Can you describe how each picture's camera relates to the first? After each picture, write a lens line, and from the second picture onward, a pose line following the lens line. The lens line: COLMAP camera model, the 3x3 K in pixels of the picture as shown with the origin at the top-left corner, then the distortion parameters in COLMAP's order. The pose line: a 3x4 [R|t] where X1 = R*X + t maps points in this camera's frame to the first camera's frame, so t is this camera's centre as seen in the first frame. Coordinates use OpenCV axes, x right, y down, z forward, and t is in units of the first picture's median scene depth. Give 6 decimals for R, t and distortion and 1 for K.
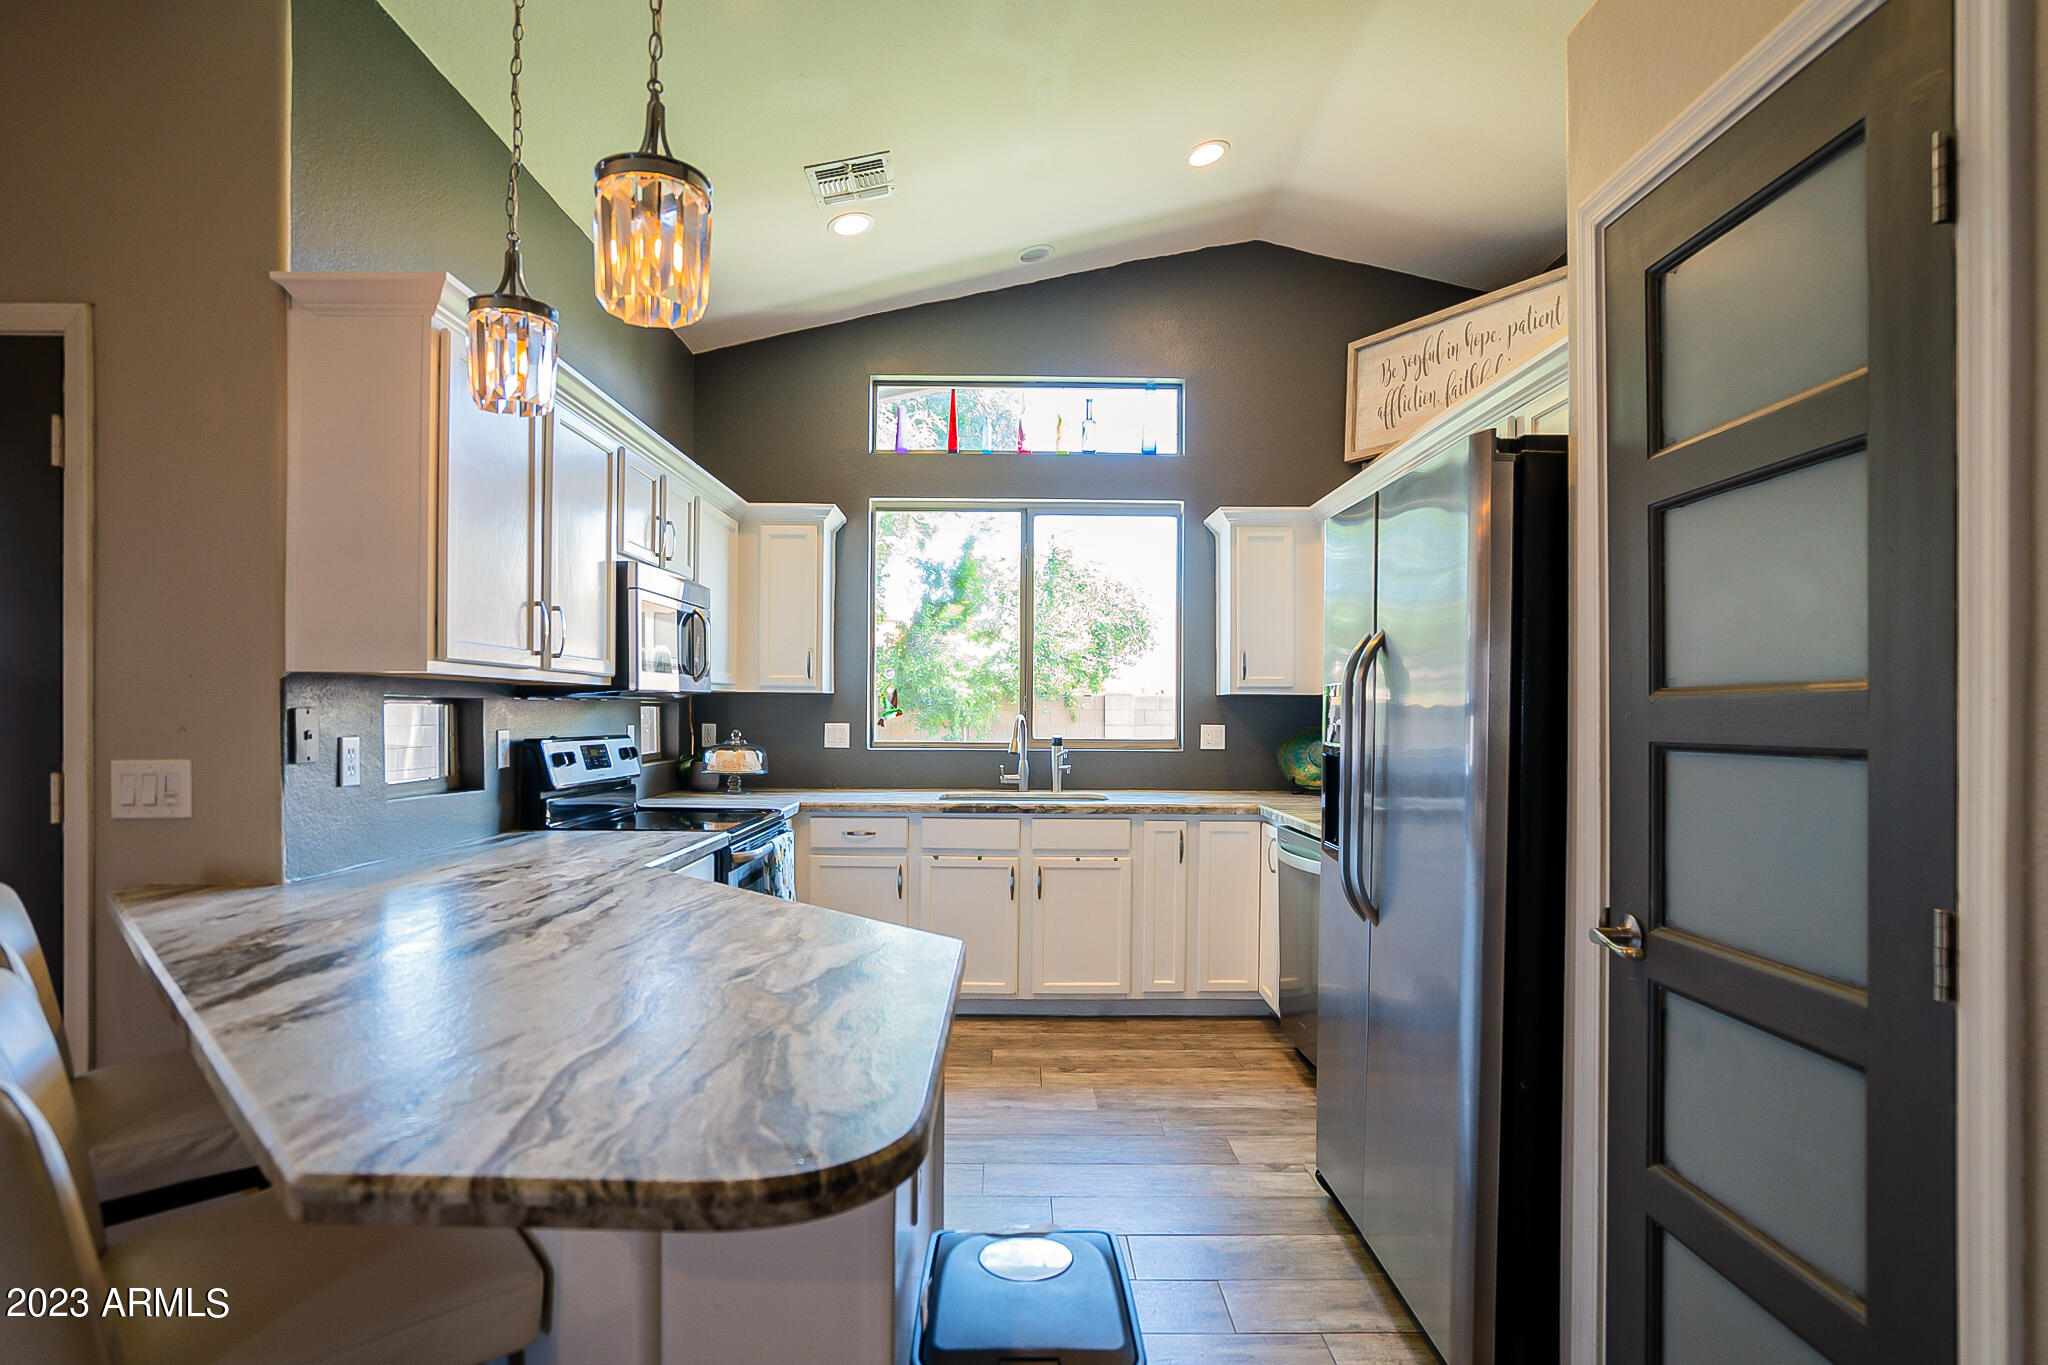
lens RADIAL K [[1026.2, 0, 1009.0], [0, 1026.2, 709.8], [0, 0, 1]] dist [-0.028652, 0.011424]
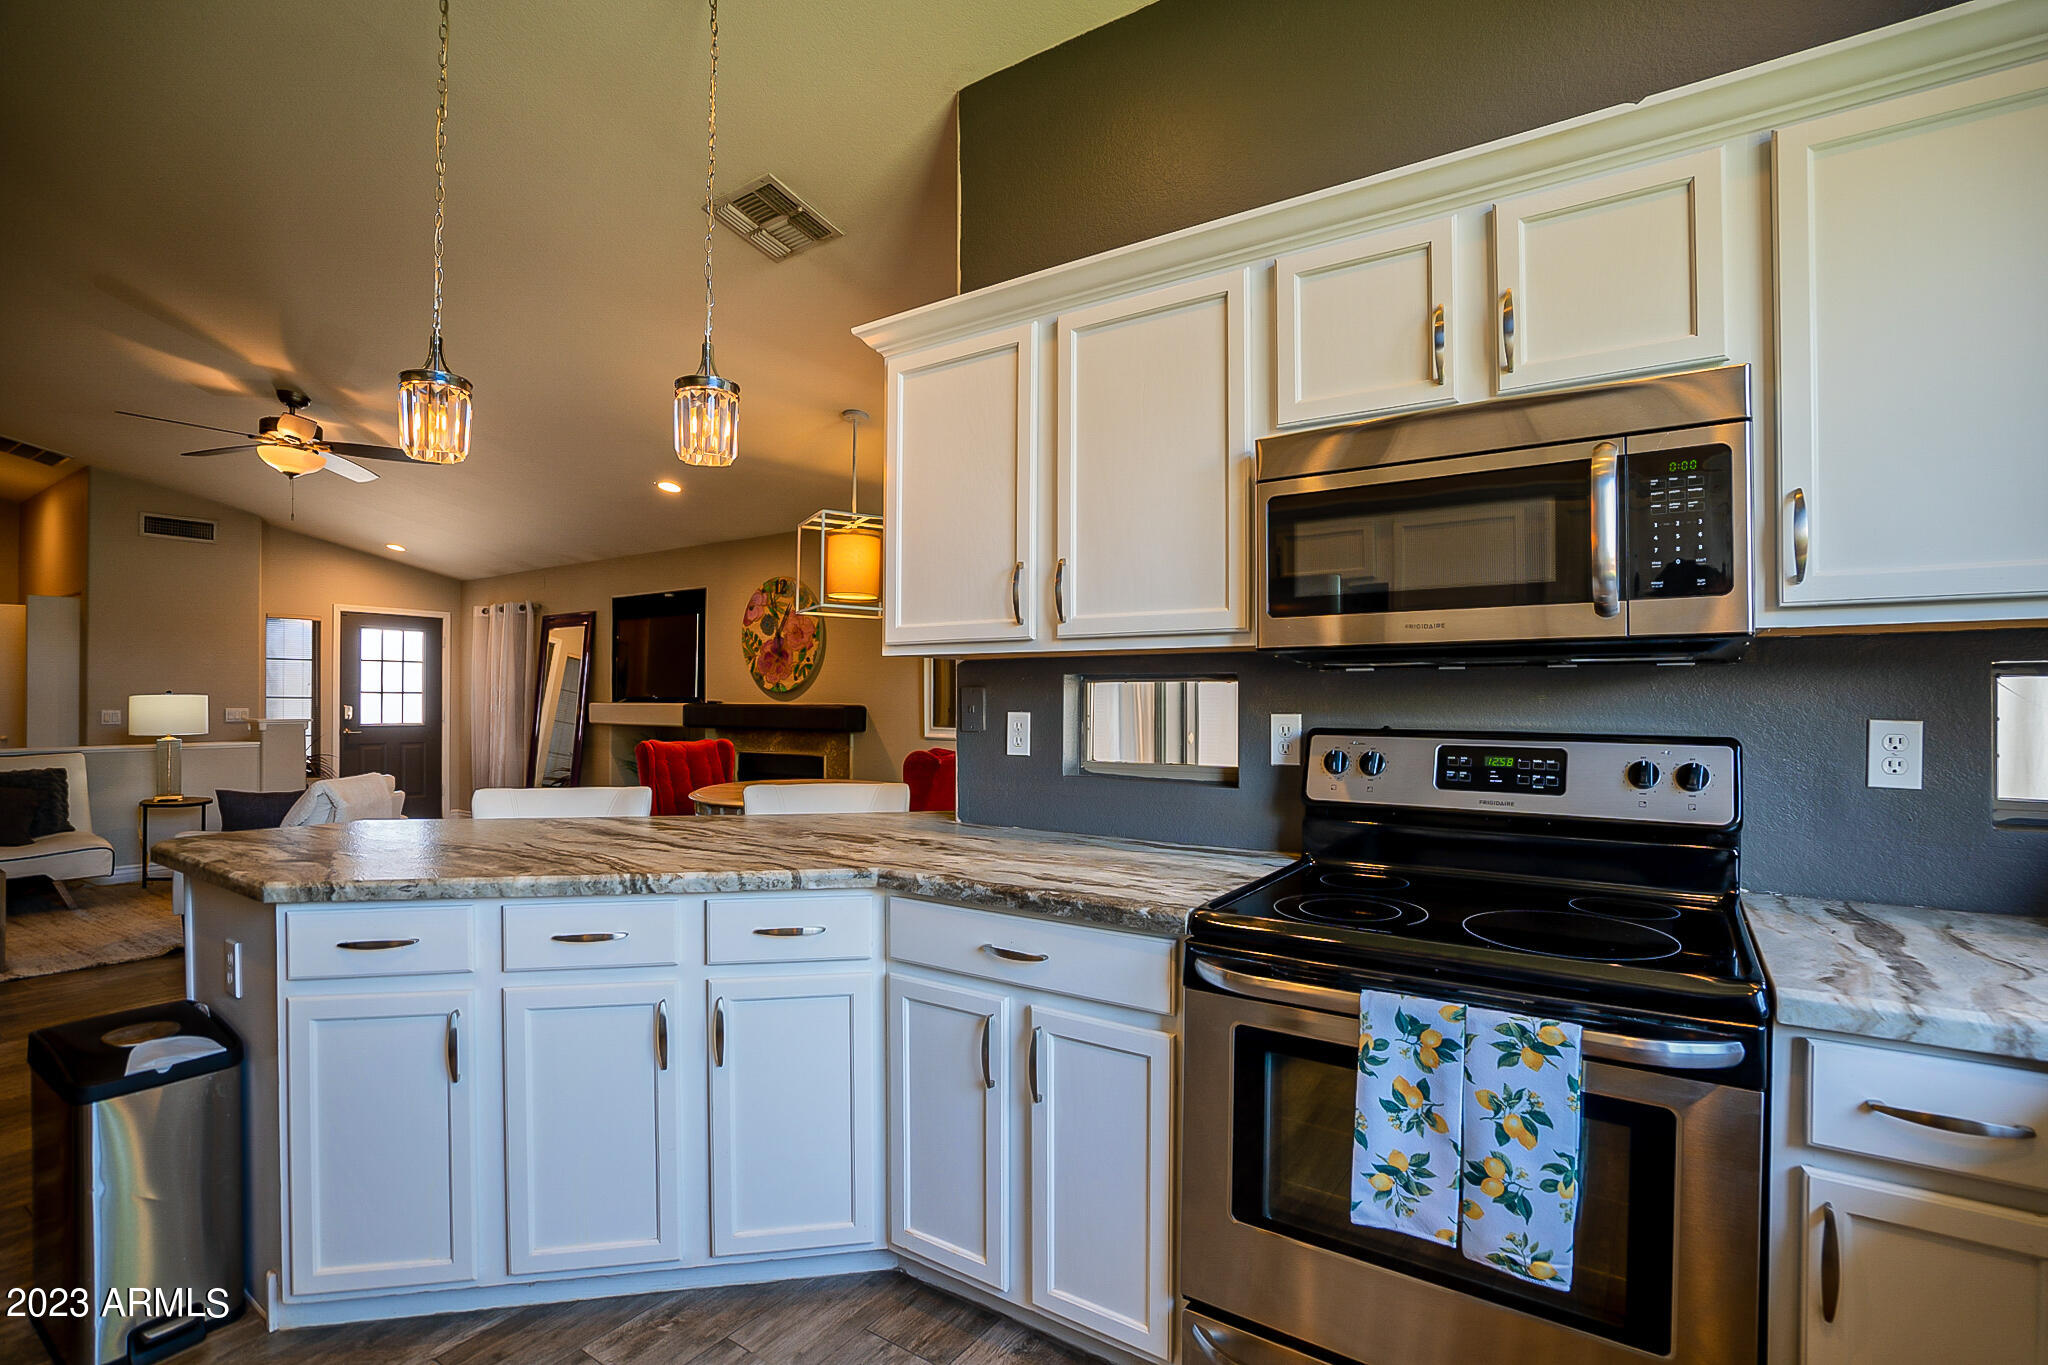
lens RADIAL K [[955.1, 0, 1019.9], [0, 955.1, 696.7], [0, 0, 1]] dist [-0.055305, 0.019861]
pose [[-0.558921, -0.006777, -0.829193, 0.130508], [-0.003038, 0.999977, -0.006125, 0.008223], [0.829215, -0.000905, -0.558929, 0.854611]]
